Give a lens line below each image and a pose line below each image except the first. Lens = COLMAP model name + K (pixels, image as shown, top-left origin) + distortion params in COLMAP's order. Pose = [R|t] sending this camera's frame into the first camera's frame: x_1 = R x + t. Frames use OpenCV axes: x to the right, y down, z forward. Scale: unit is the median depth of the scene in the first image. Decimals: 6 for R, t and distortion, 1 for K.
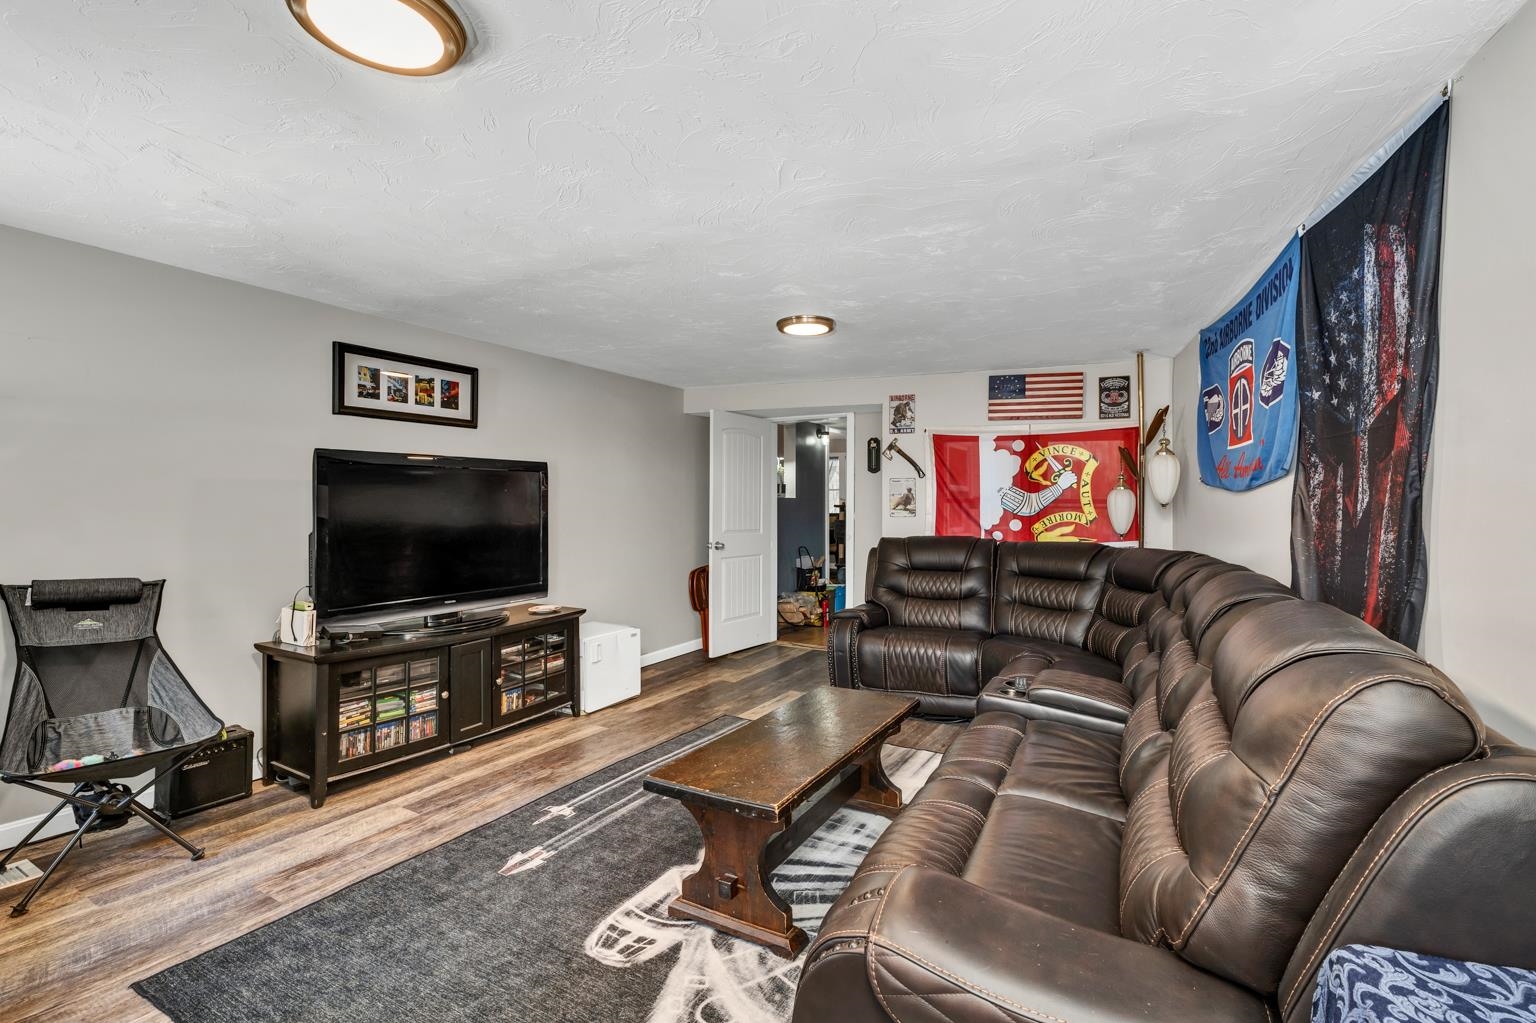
lens RADIAL K [[650.4, 0, 761.7], [0, 650.4, 526.7], [0, 0, 1]] dist [-0.003239, -0.000258]
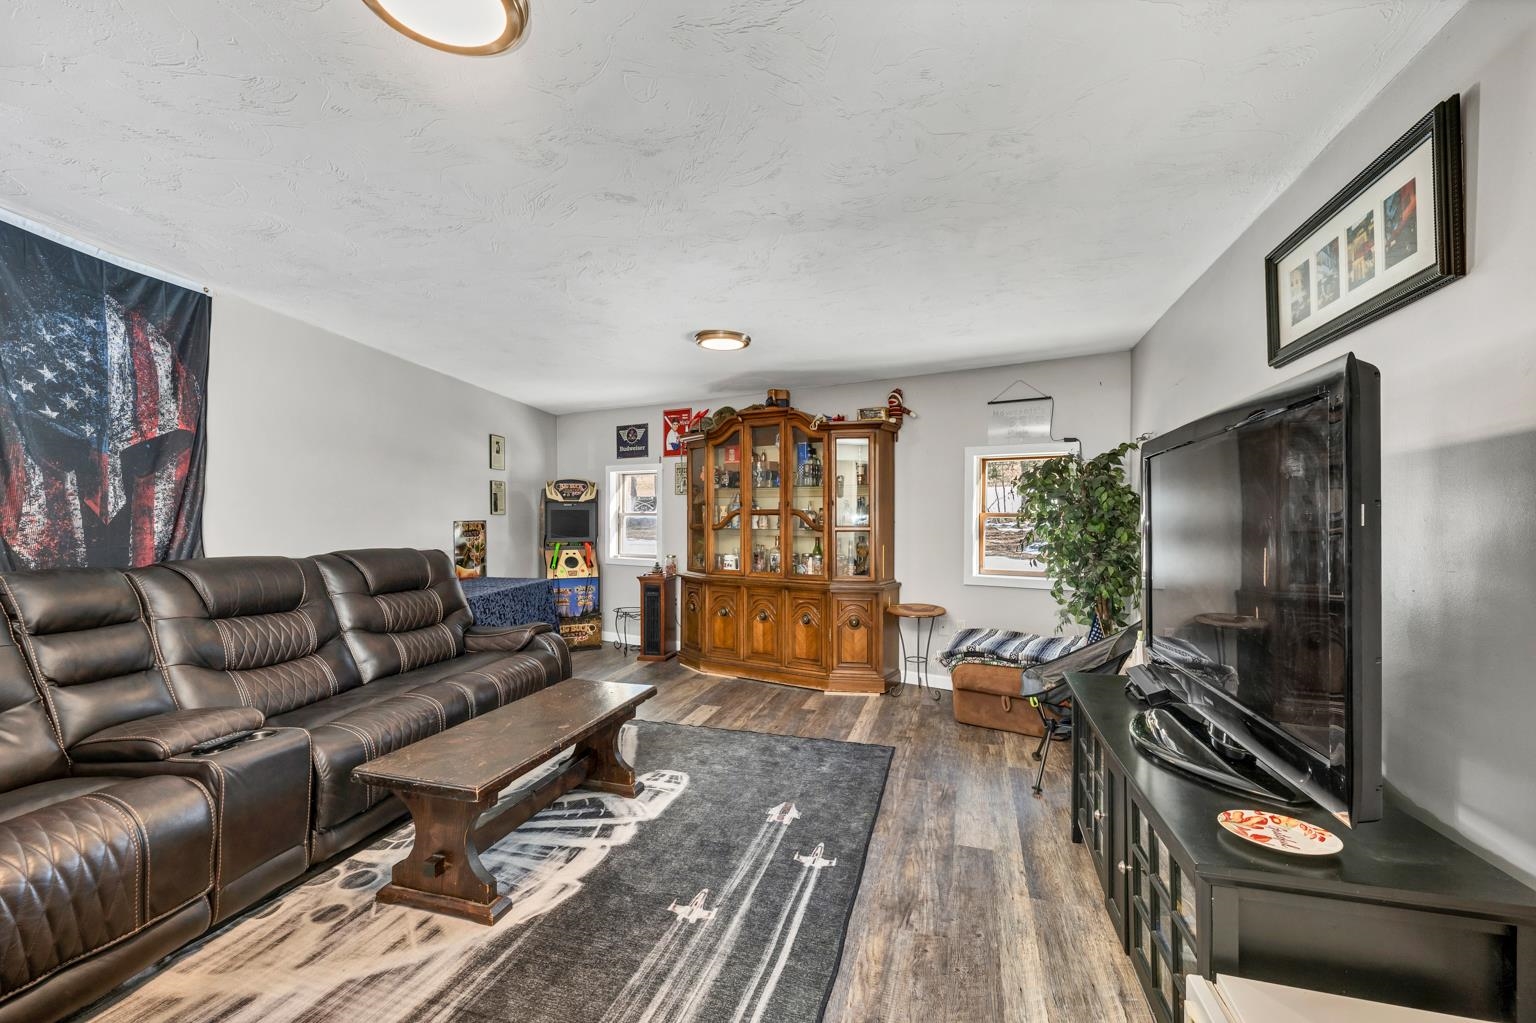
lens RADIAL K [[639.9, 0, 770.2], [0, 639.9, 518.5], [0, 0, 1]] dist [0.002318, 0.000313]
pose [[-0.961234, -0.009397, -0.275573, -0.011191], [-0.017728, 0.999458, 0.027756, -0.054902], [0.275163, 0.031566, -0.960879, 2.078487]]
